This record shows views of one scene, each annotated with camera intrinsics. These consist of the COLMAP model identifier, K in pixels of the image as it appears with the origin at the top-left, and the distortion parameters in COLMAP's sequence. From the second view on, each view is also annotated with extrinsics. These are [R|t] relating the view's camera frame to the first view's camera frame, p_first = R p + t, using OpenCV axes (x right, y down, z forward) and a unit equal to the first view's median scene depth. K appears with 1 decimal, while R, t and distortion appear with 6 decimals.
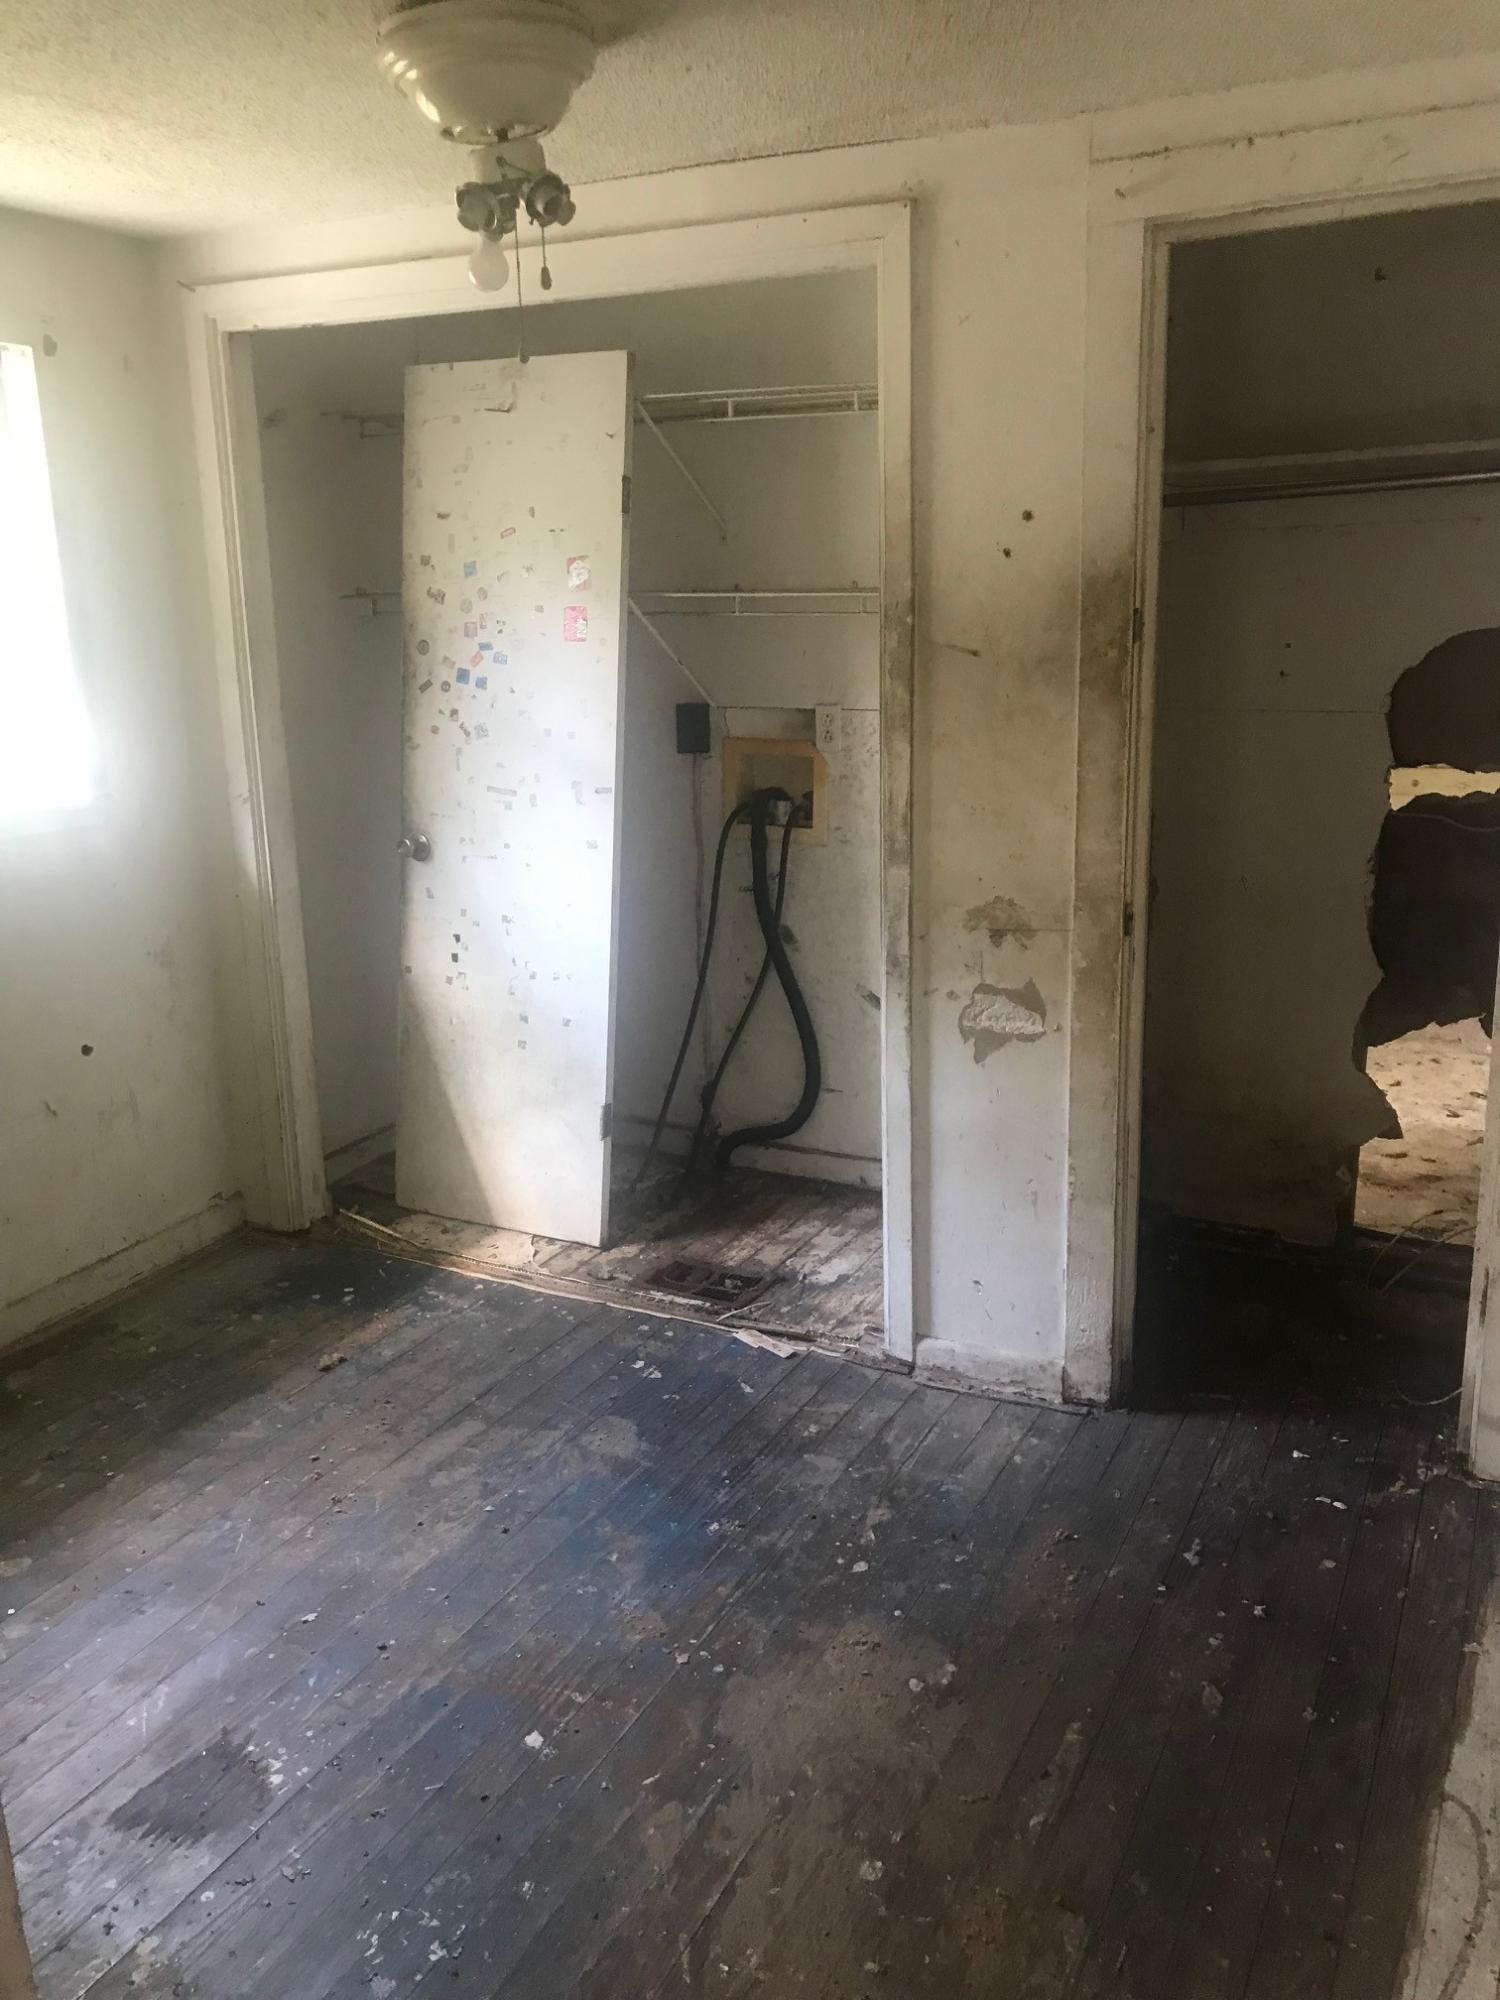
lens RADIAL K [[1676.3, 0, 750.0], [0, 1676.3, 1000.0], [0, 0, 1]] dist [0.008570, -0.003289]
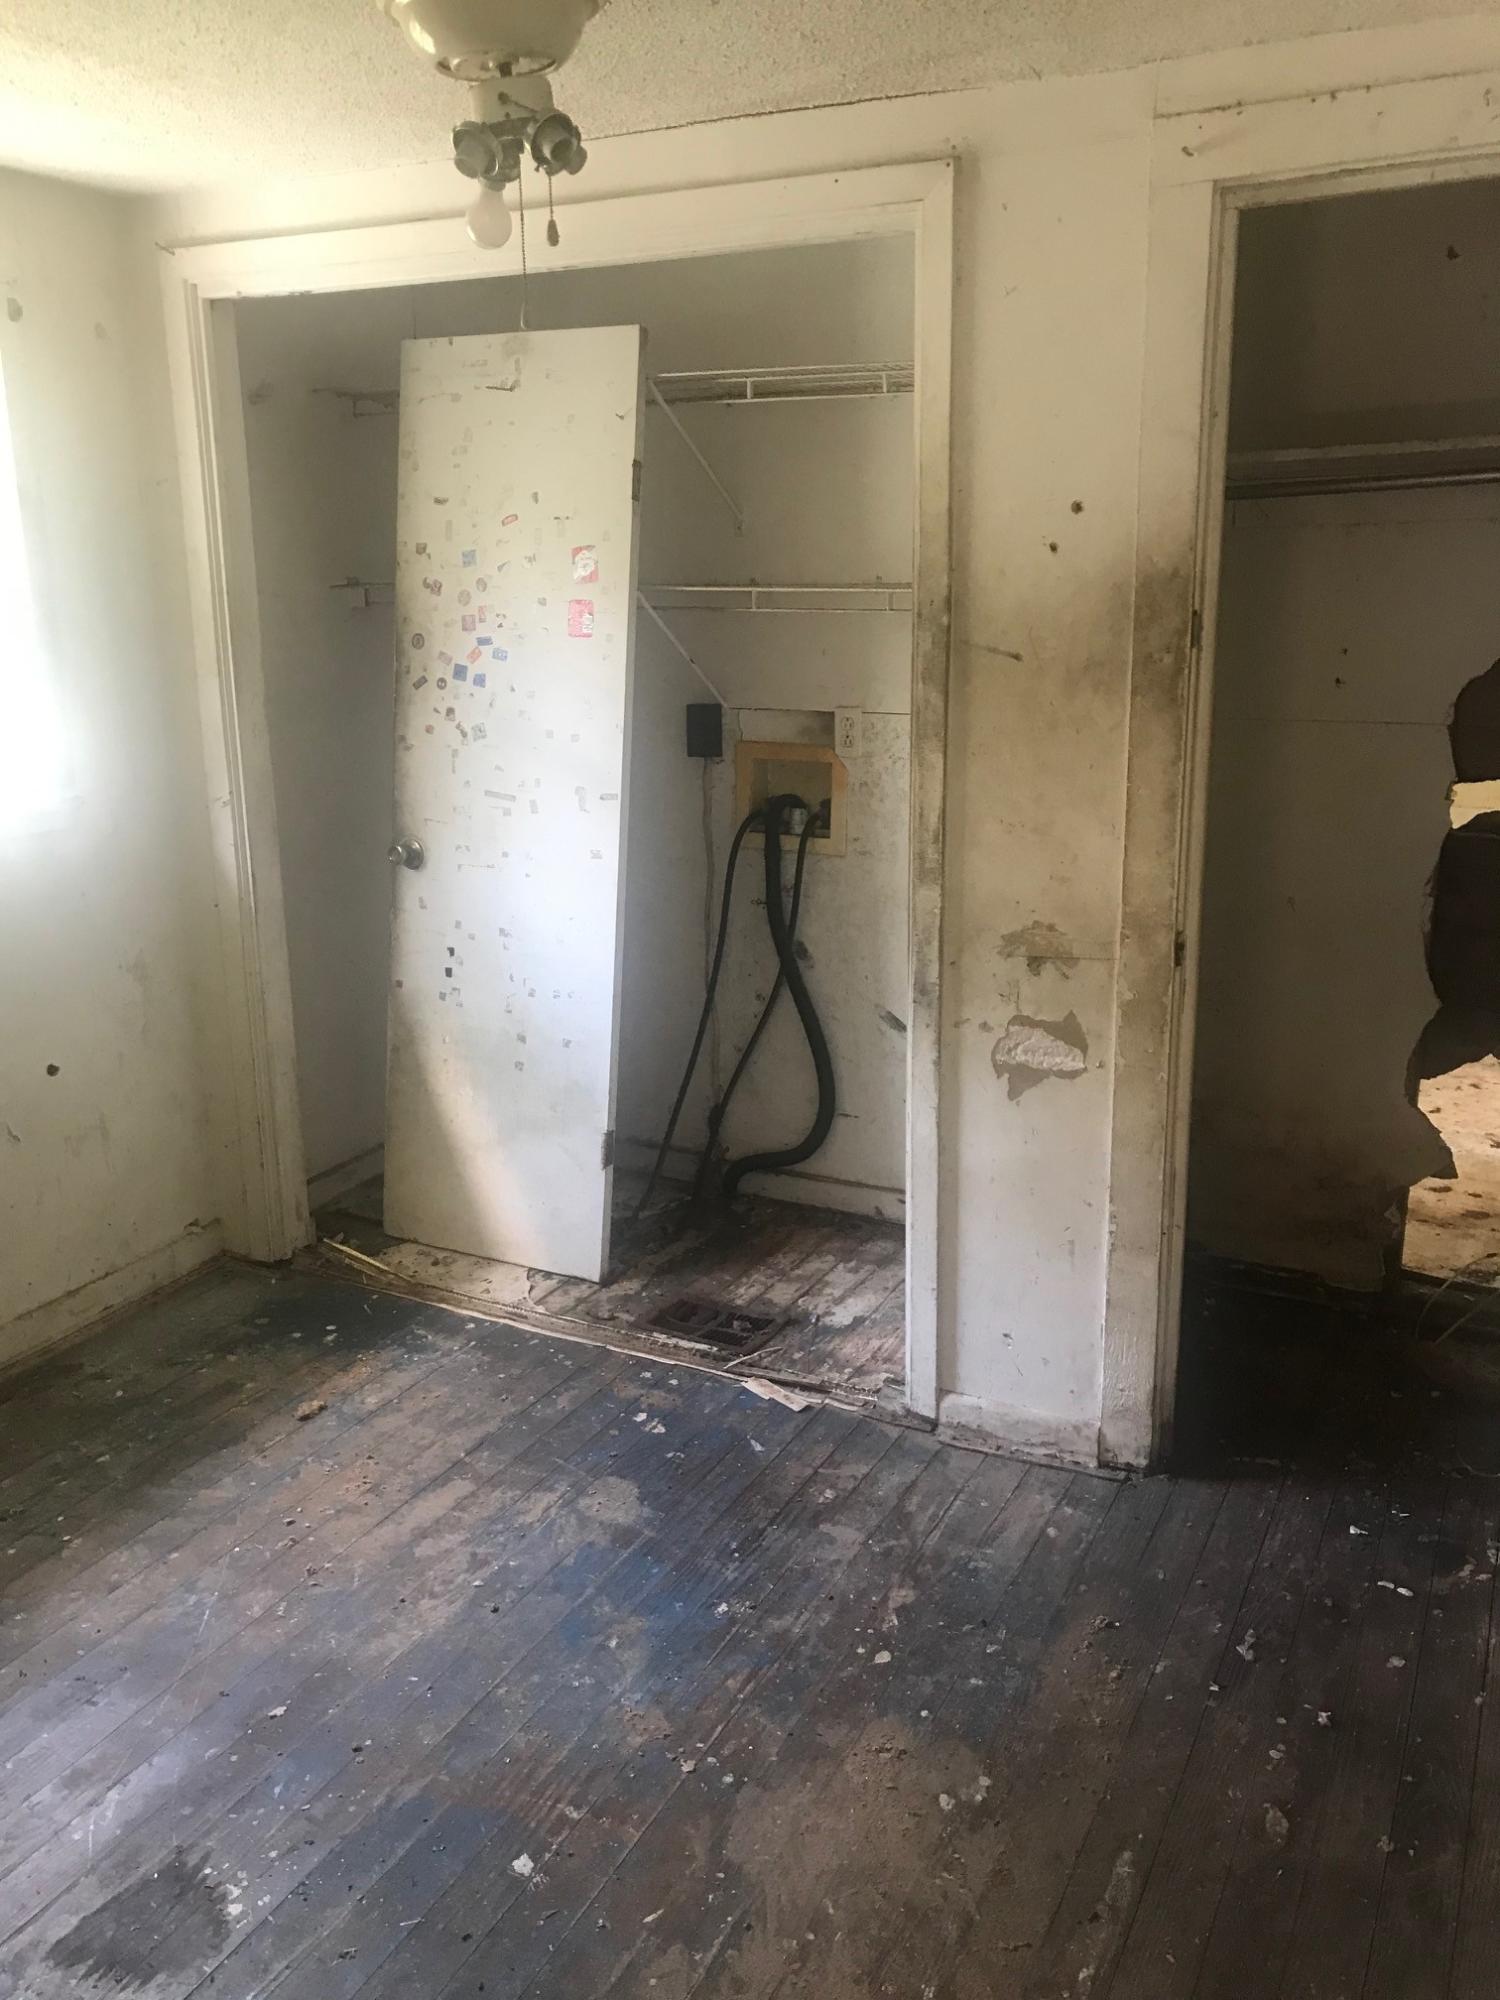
lens RADIAL K [[1608.0, 0, 746.8], [0, 1608.0, 990.4], [0, 0, 1]] dist [0.006660, -0.009043]
pose [[0.999934, 0.011084, 0.002970, -0.013673], [-0.011108, 0.999903, 0.008431, -0.029367], [-0.002877, -0.008463, 0.999960, 0.116424]]
